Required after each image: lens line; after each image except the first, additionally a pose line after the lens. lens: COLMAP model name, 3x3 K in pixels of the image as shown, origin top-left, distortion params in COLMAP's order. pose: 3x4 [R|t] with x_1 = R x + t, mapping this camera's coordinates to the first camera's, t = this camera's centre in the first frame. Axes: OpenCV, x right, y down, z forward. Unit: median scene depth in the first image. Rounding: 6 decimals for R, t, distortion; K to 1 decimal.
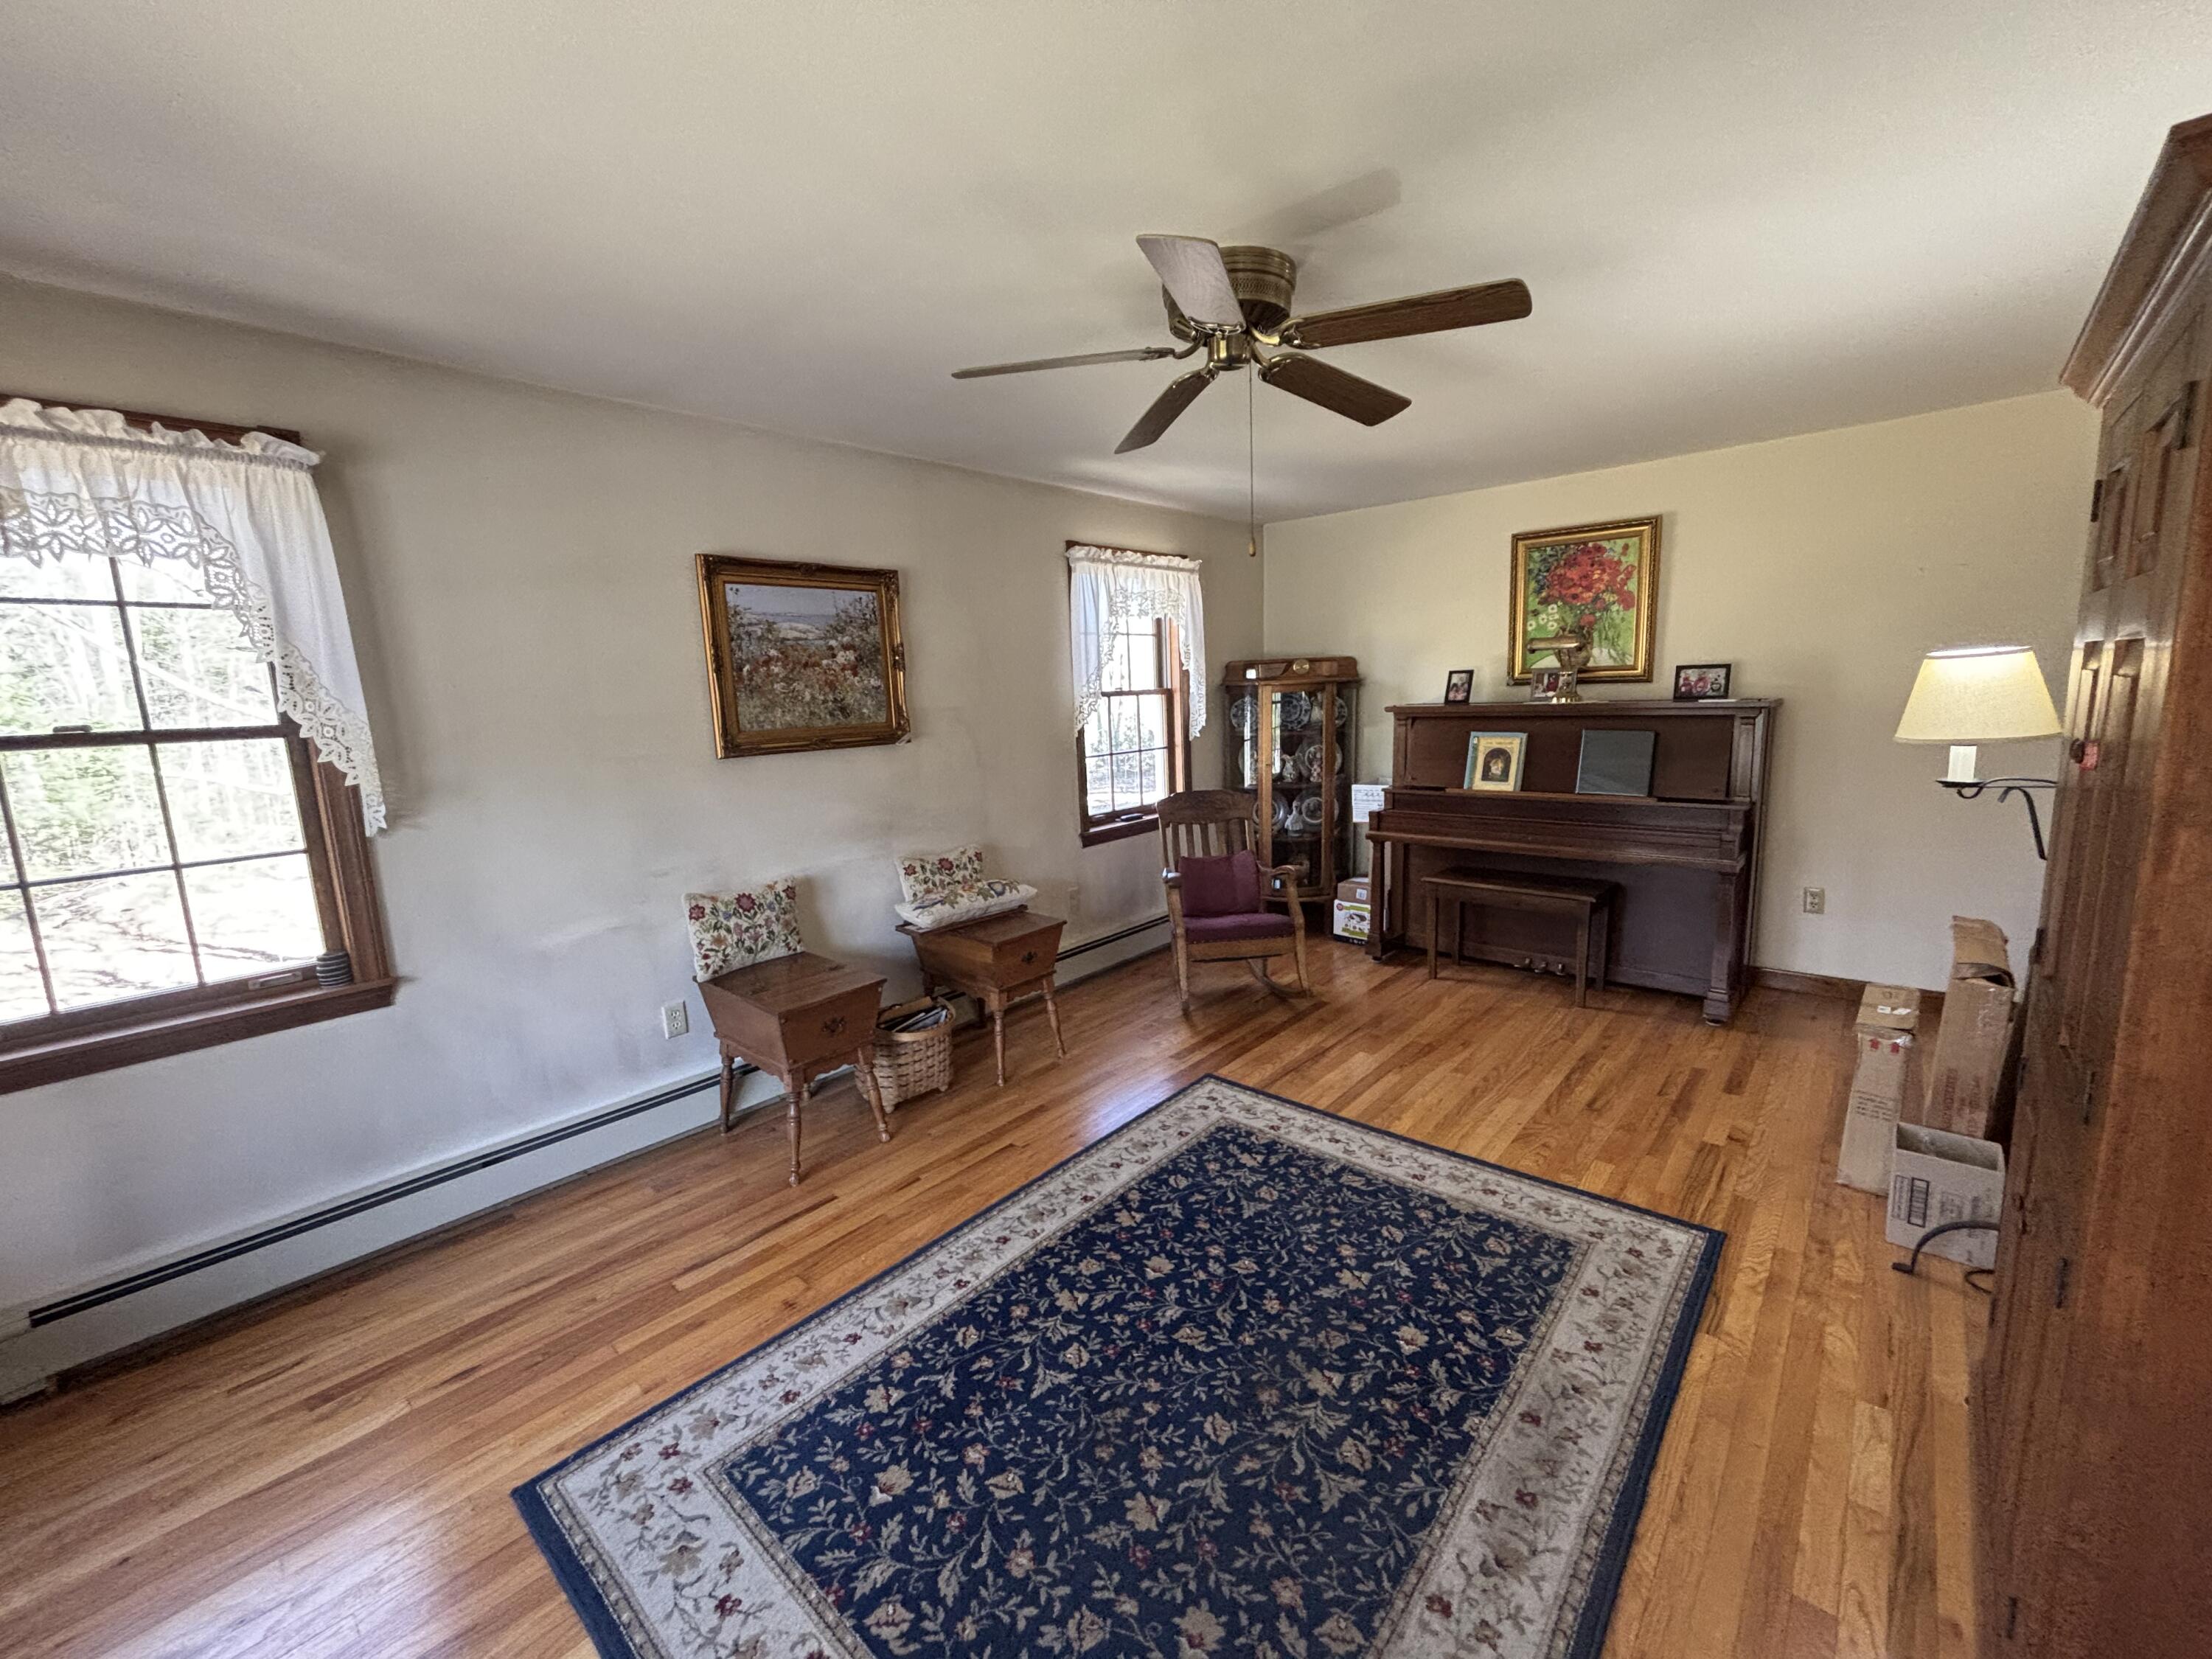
lens RADIAL K [[897.2, 0, 1106.0], [0, 897.2, 828.8], [0, 0, 1]] dist [-0.001241, -0.001165]
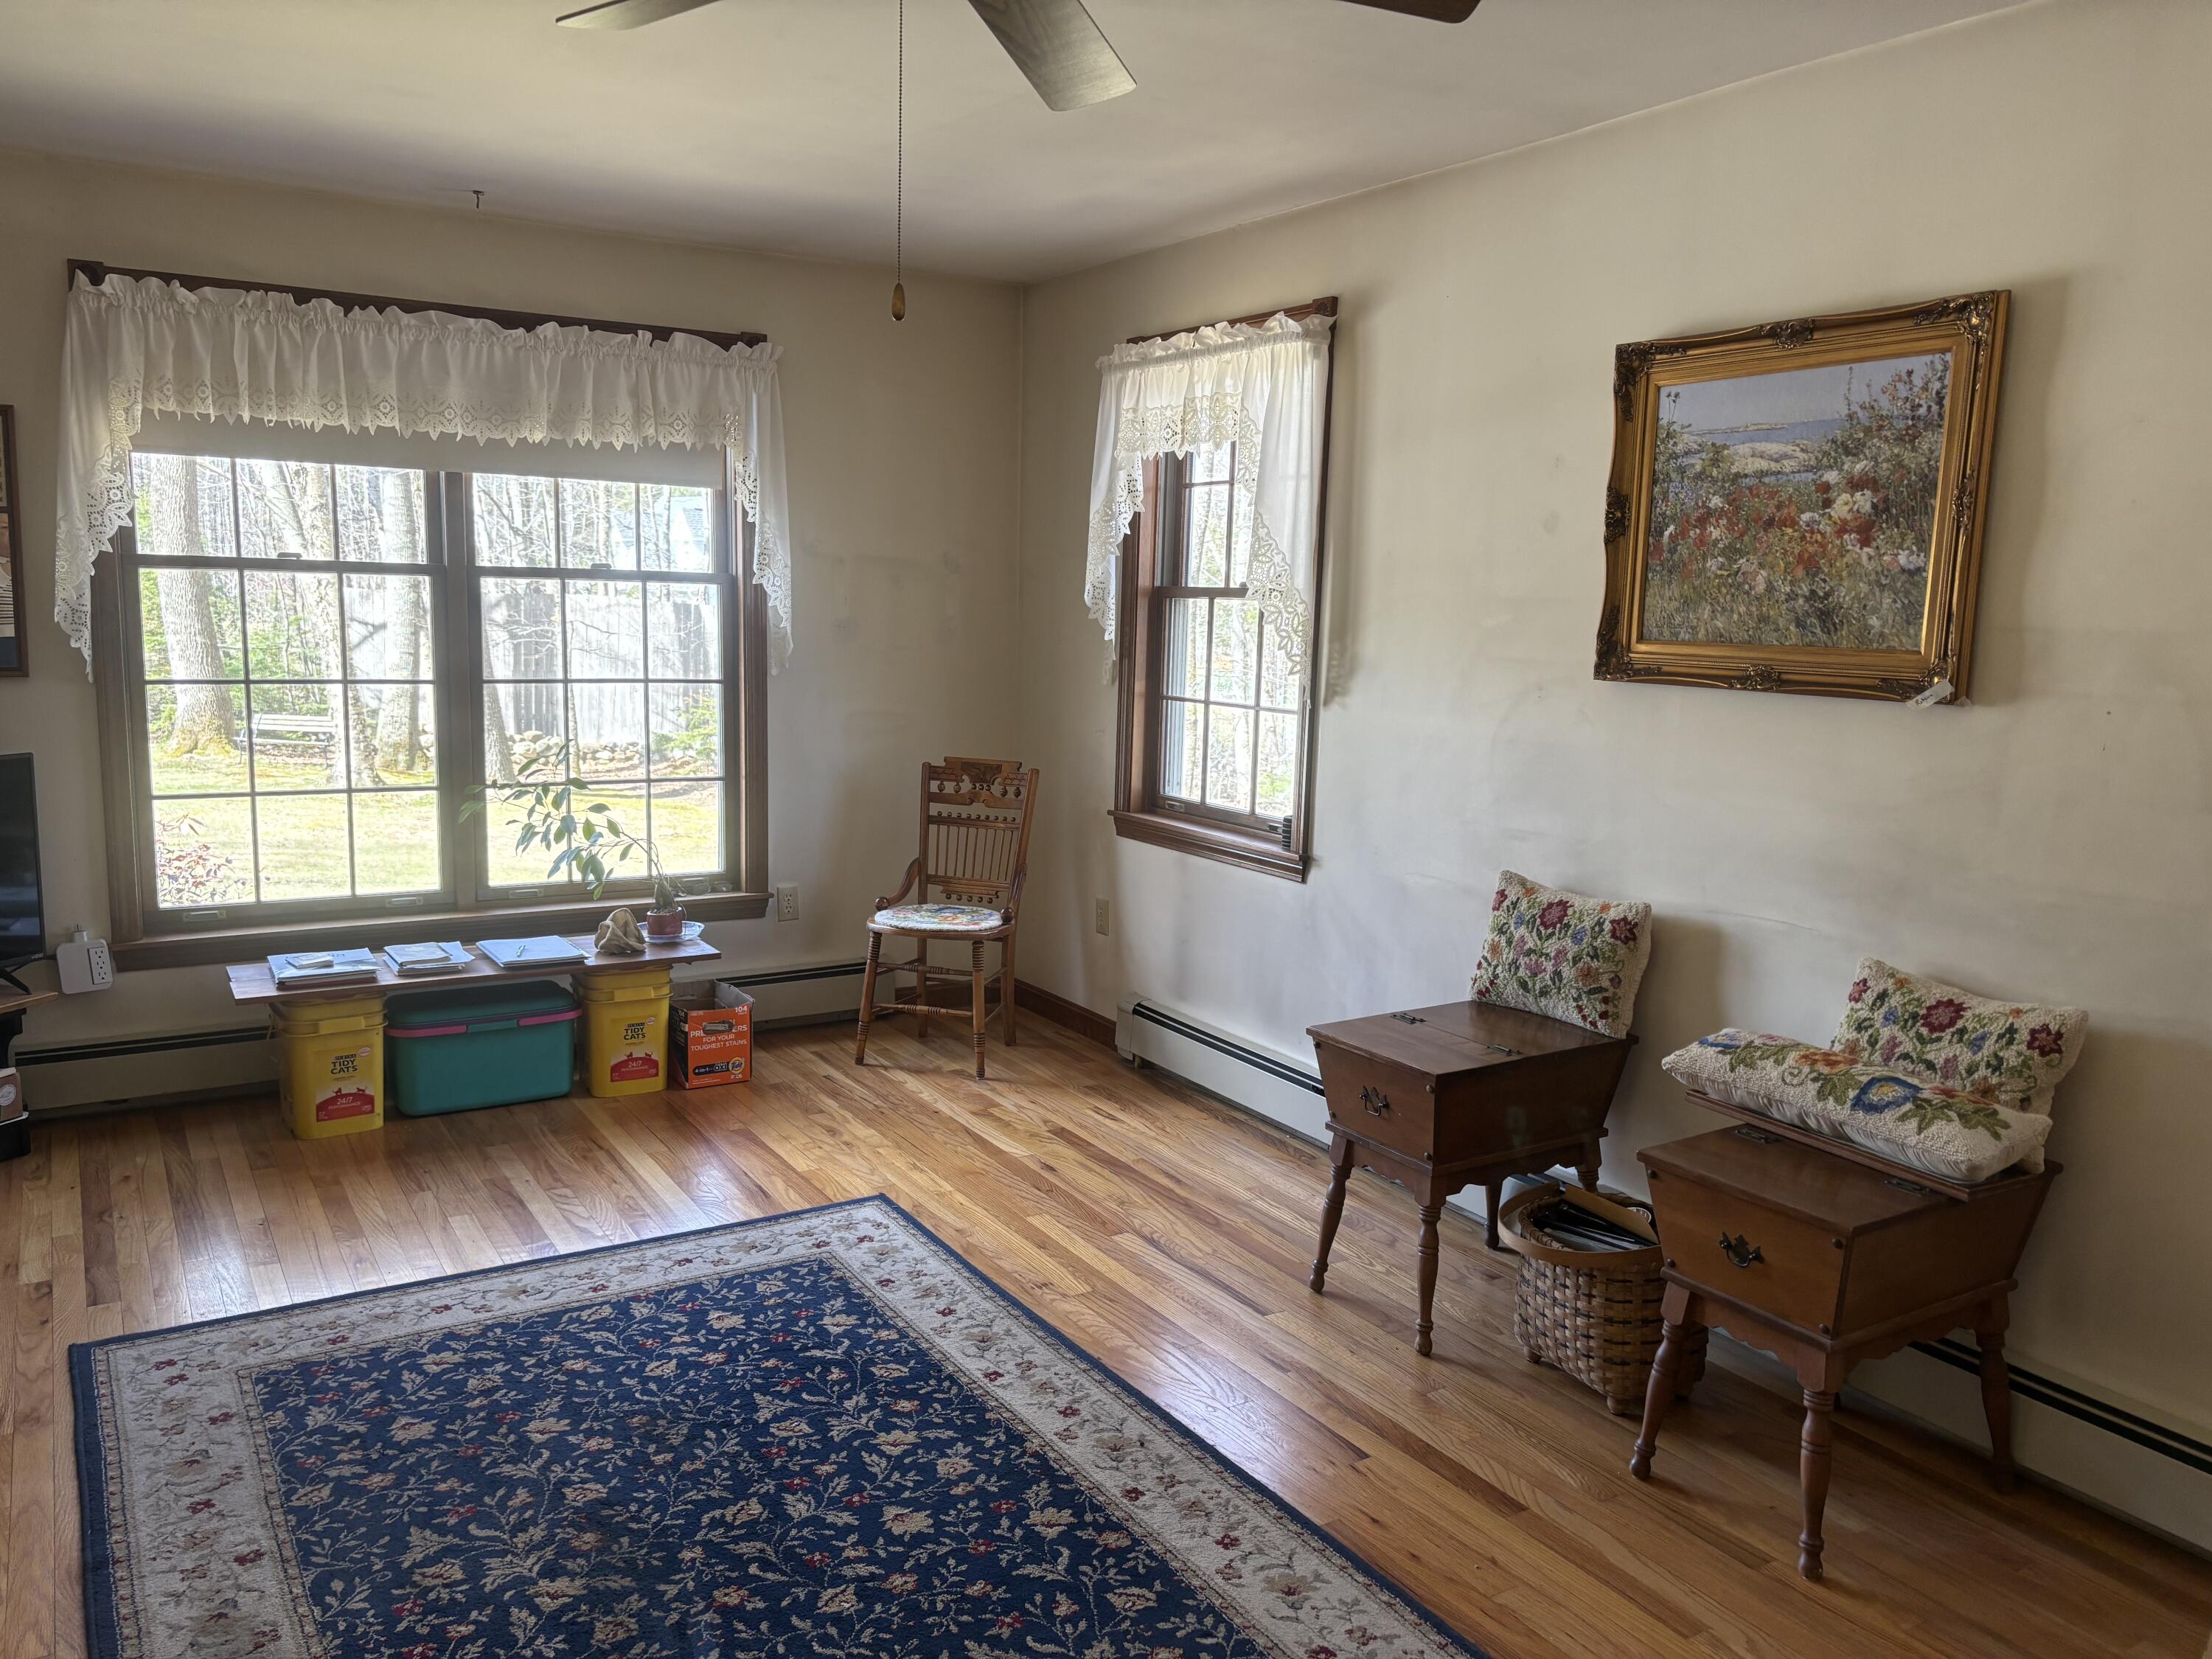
lens RADIAL K [[1682.9, 0, 1100.3], [0, 1682.9, 838.0], [0, 0, 1]] dist [0.039565, -0.035817]
pose [[-0.292832, 0.173033, -0.940377, 0.917590], [-0.161921, 0.960311, 0.227122, -0.214817], [0.942354, 0.218775, -0.253192, 1.182982]]
